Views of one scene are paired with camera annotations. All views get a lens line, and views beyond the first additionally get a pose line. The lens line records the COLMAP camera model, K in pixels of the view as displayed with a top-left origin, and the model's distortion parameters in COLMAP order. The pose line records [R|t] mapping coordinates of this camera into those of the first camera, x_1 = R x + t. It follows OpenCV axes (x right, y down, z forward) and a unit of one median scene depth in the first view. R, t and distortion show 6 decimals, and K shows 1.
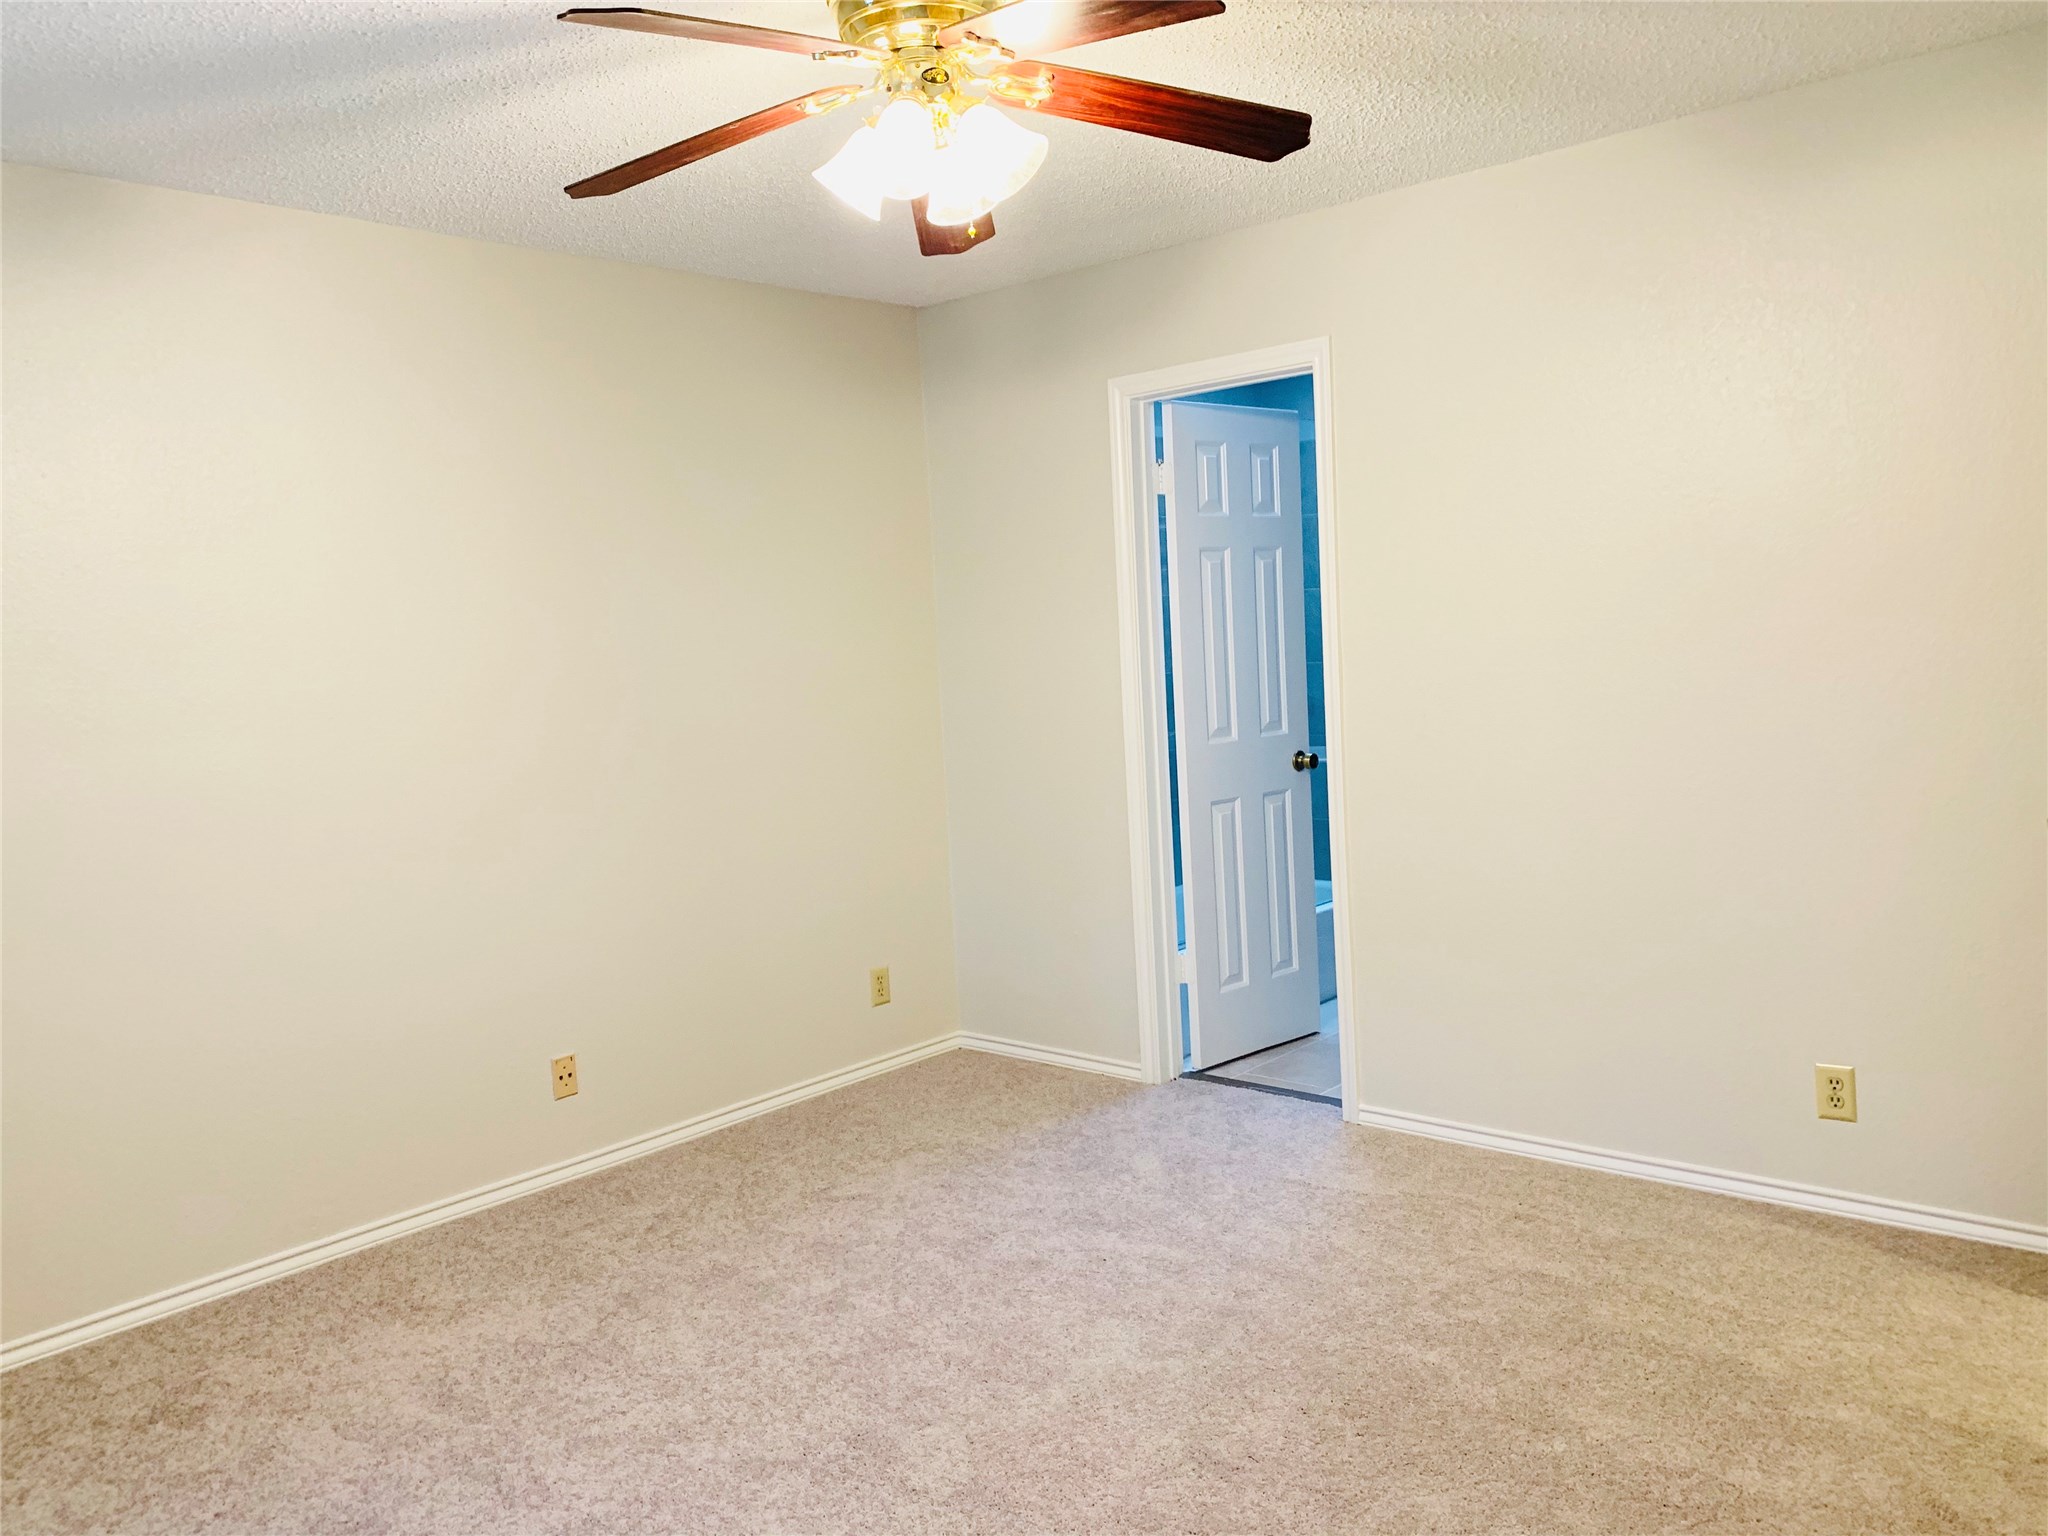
lens RADIAL K [[1570.5, 0, 1032.9], [0, 1570.5, 753.0], [0, 0, 1]] dist [0.046292, -0.054415]
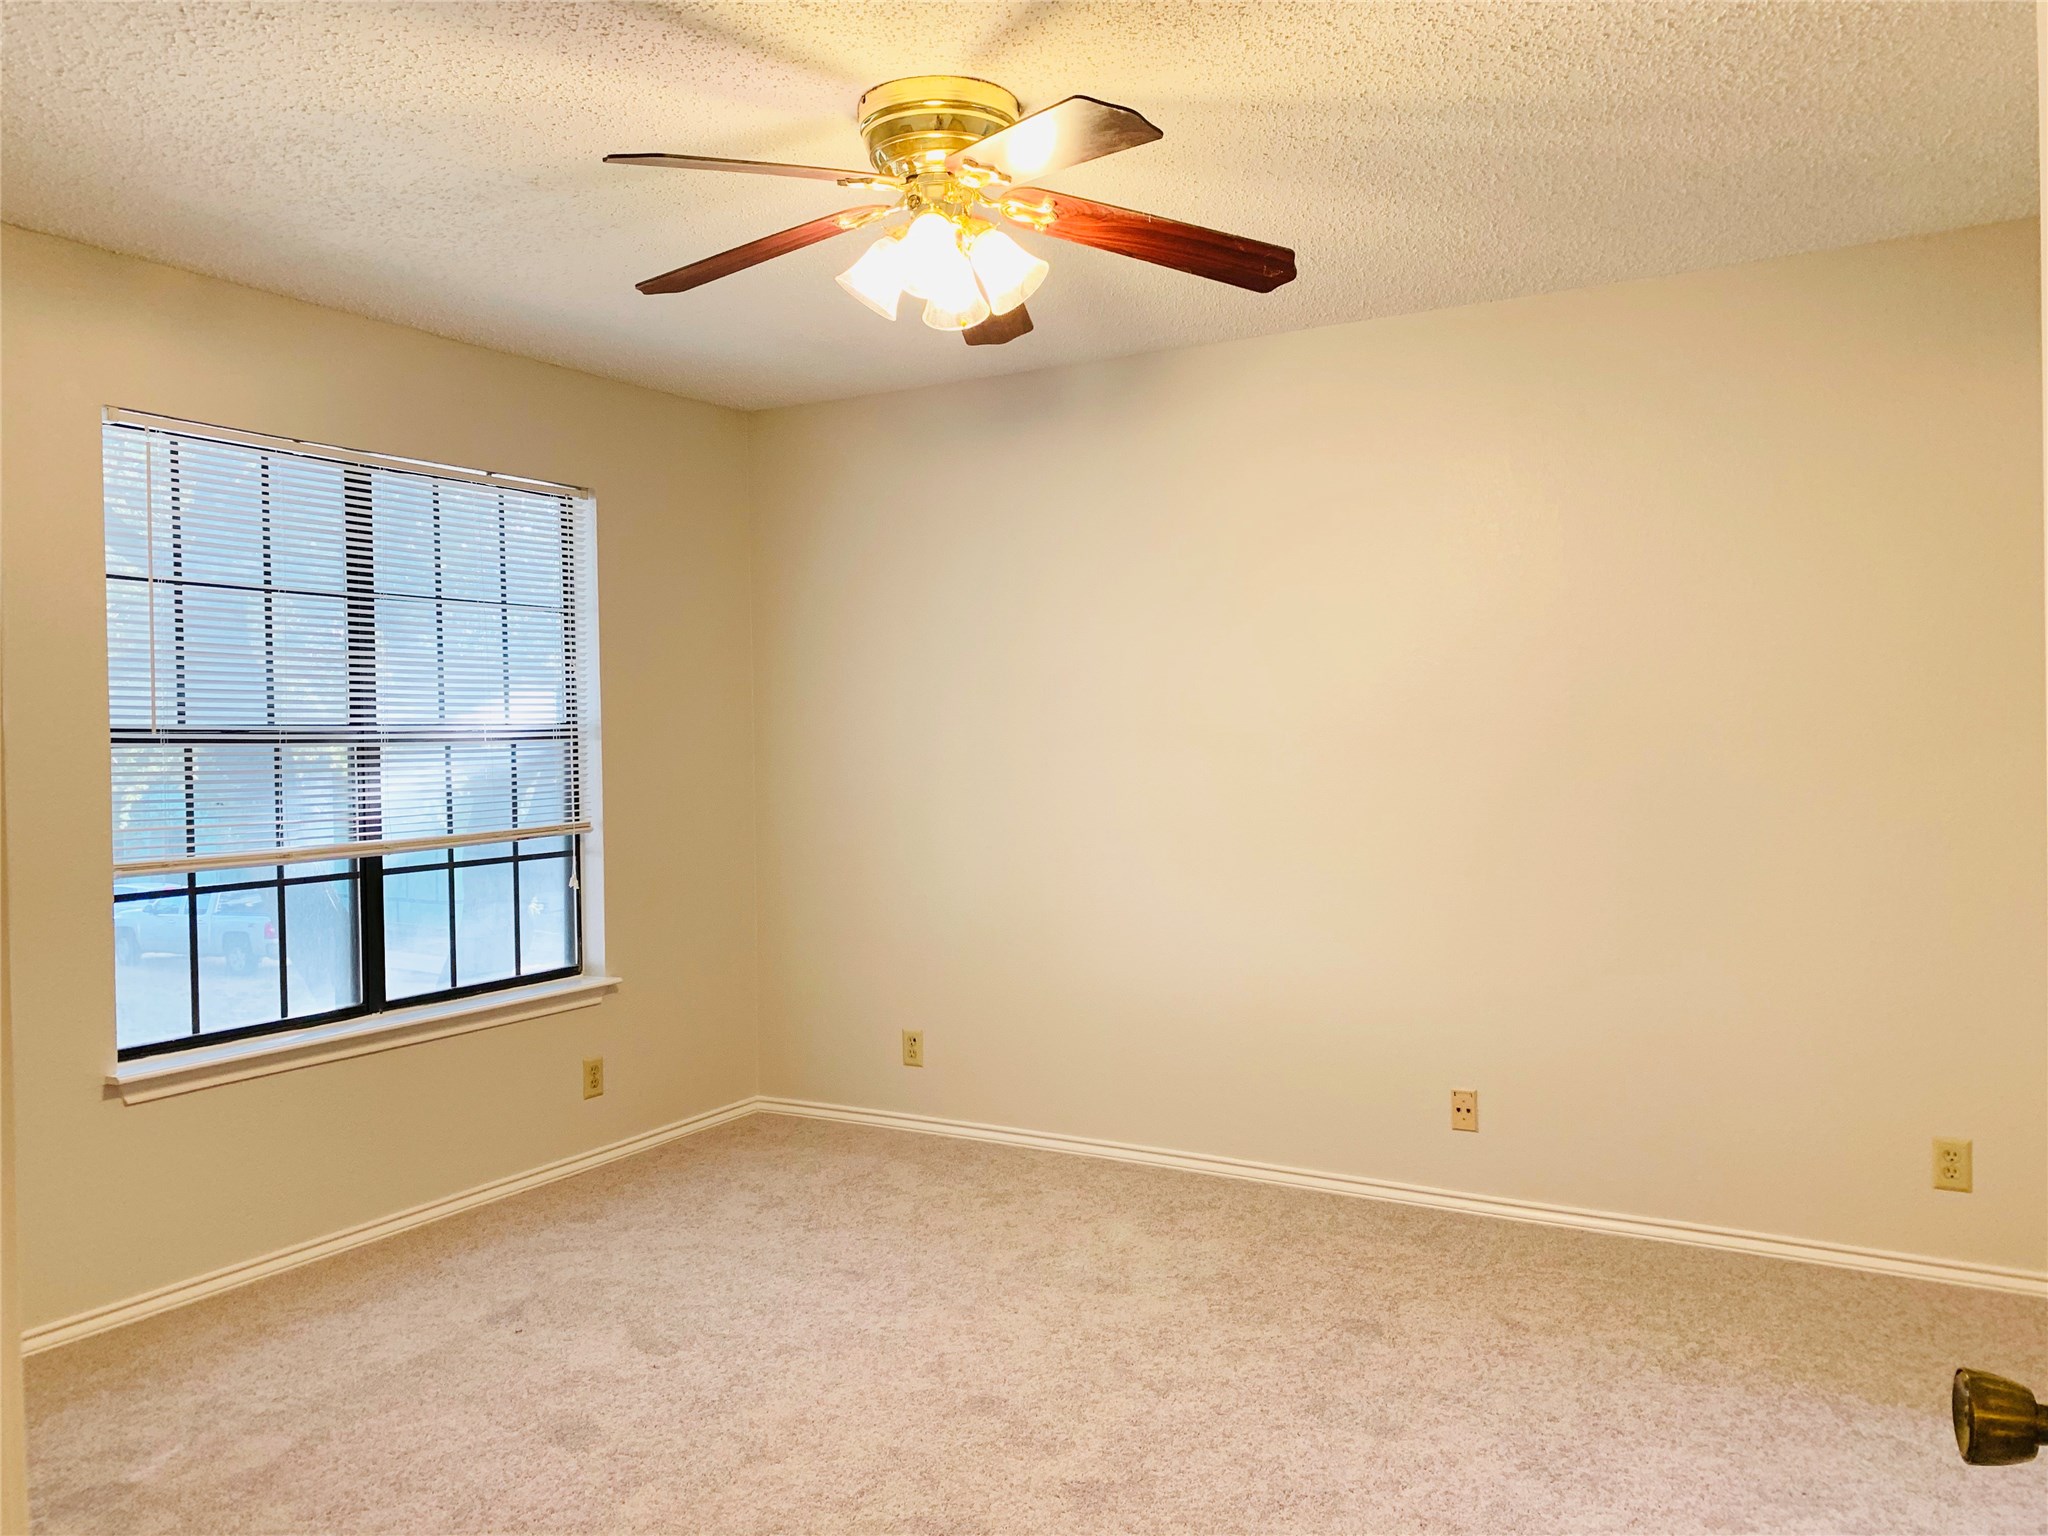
lens RADIAL K [[1570.5, 0, 1032.9], [0, 1570.5, 753.0], [0, 0, 1]] dist [0.046292, -0.054415]
pose [[0.204916, 0.068825, -0.976357, 0.710616], [-0.075914, 0.995637, 0.054251, -0.068517], [0.975831, 0.063003, 0.209247, 0.558076]]
